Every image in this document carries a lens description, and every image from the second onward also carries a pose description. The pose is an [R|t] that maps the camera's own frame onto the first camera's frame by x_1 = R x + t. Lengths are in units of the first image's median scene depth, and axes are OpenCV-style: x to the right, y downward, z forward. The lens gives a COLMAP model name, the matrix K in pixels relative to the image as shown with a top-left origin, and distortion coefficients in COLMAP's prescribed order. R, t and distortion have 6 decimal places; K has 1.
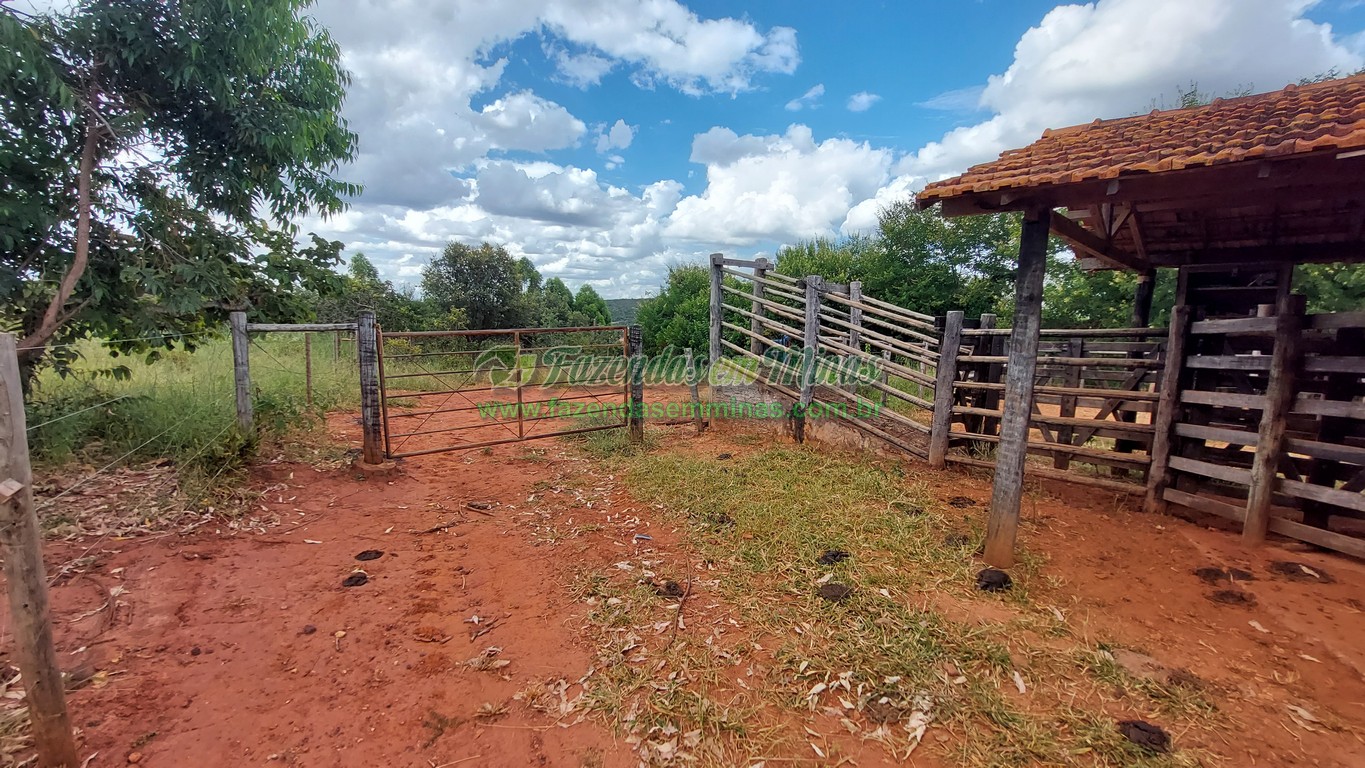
lens RADIAL K [[546.0, 0, 685.7], [0, 546.0, 388.5], [0, 0, 1]] dist [-0.012927, 0.000115]
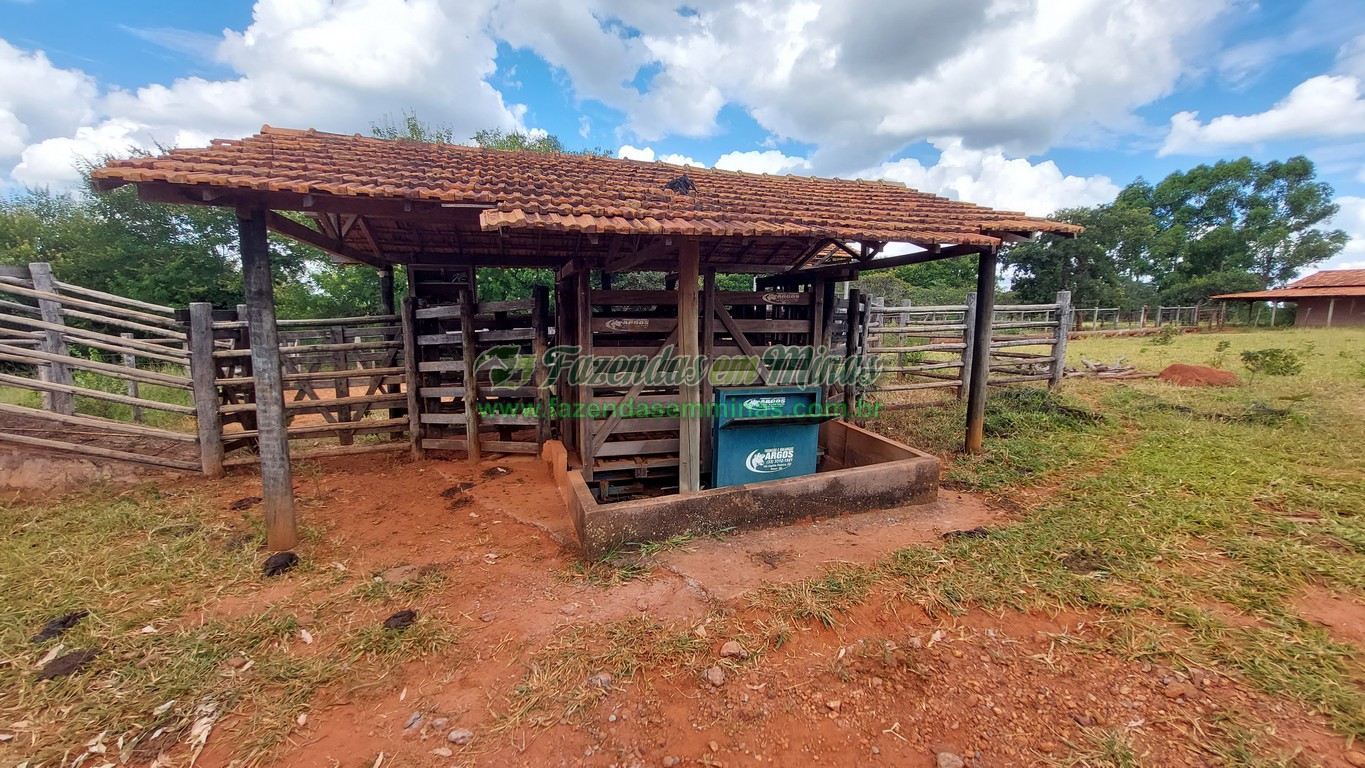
lens RADIAL K [[546.0, 0, 685.7], [0, 546.0, 388.5], [0, 0, 1]] dist [-0.012927, 0.000115]
pose [[0.414470, -0.150763, 0.897488, 0.004212], [0.127392, 0.986084, 0.106814, 0.006778], [-0.901102, 0.070062, 0.427909, -0.136084]]
